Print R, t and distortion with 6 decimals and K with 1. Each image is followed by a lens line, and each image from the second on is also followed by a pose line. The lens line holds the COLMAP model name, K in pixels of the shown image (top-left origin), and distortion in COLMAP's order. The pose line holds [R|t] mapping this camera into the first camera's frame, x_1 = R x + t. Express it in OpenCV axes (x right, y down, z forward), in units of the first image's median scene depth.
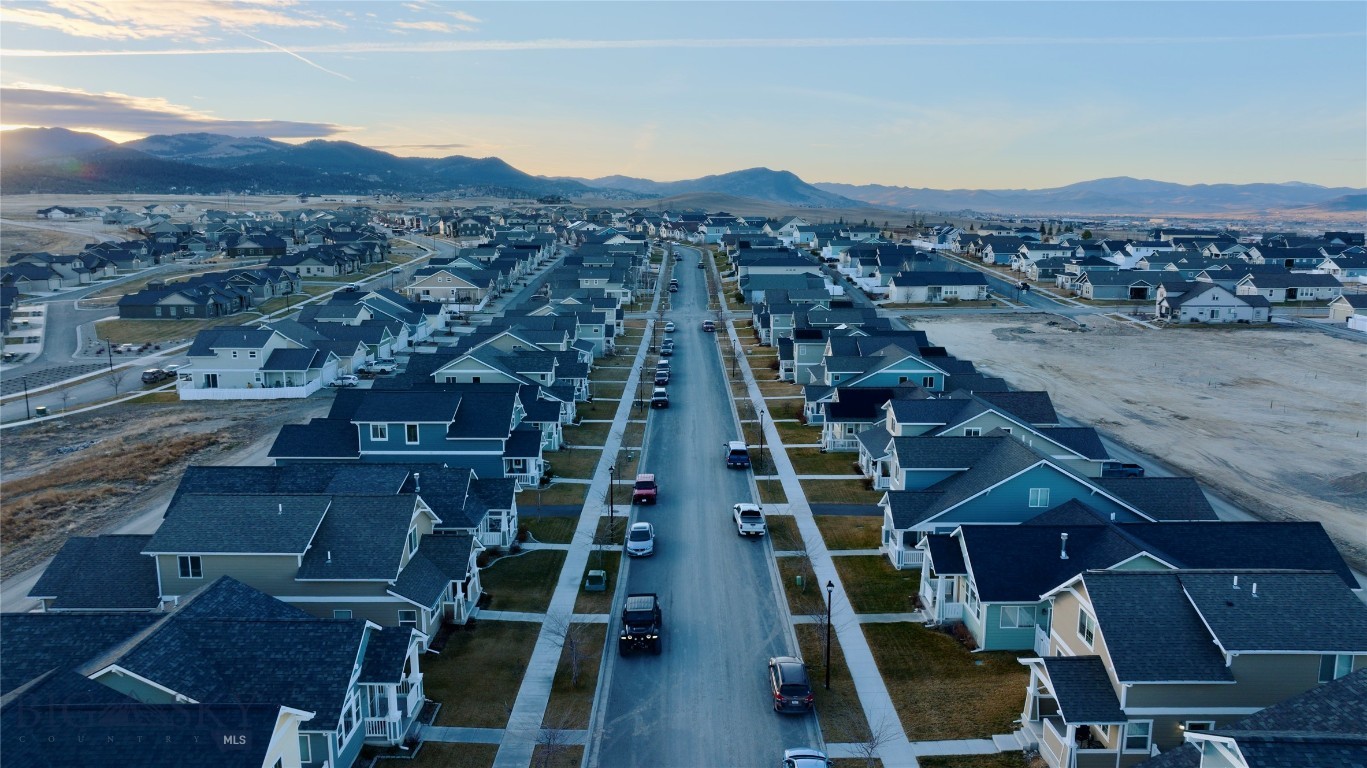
lens RADIAL K [[962.8, 0, 682.6], [0, 962.8, 386.8], [0, 0, 1]] dist [-0.021924, 0.004366]
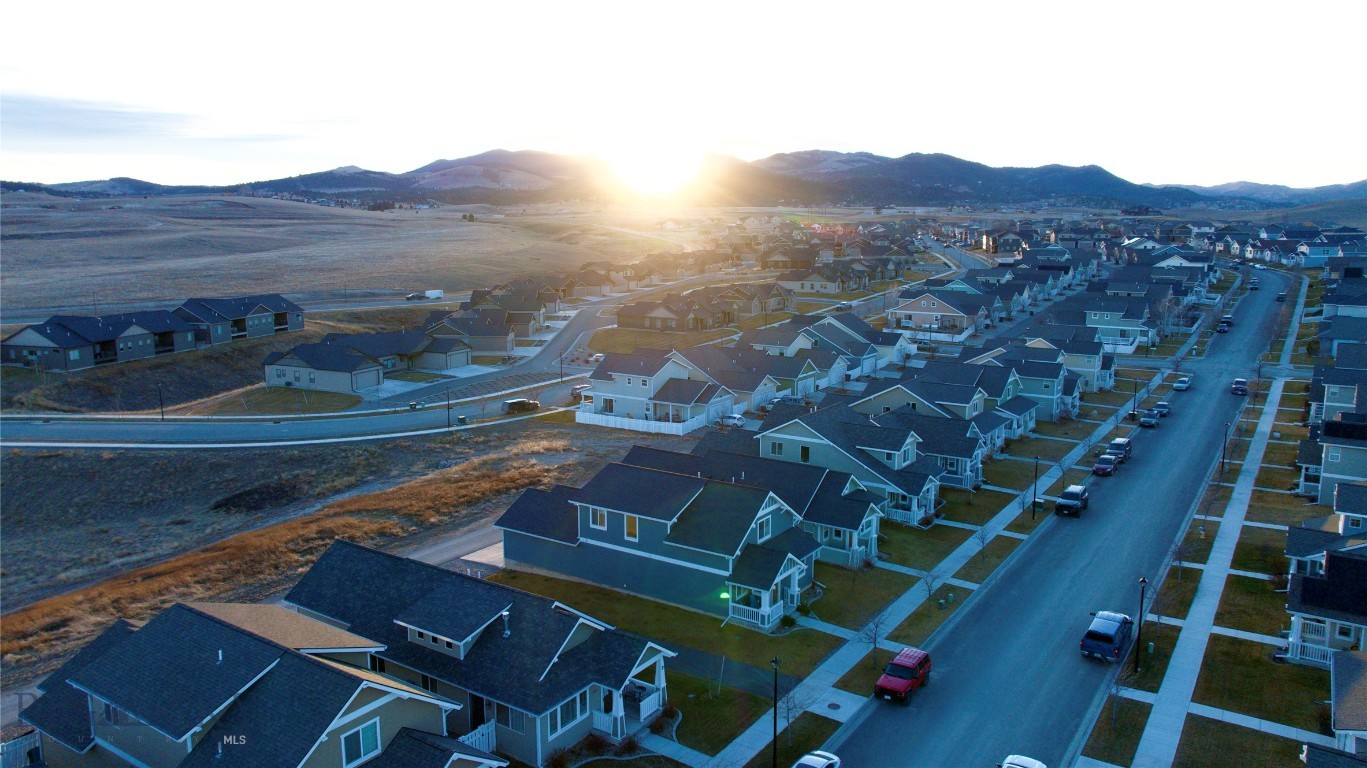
lens RADIAL K [[962.8, 0, 685.8], [0, 962.8, 379.7], [0, 0, 1]] dist [-0.021924, 0.004366]
pose [[0.833399, 0.088061, -0.545611, 0.055853], [-0.097609, 0.995158, 0.011524, -0.027311], [0.543984, 0.043652, 0.837960, 0.117171]]
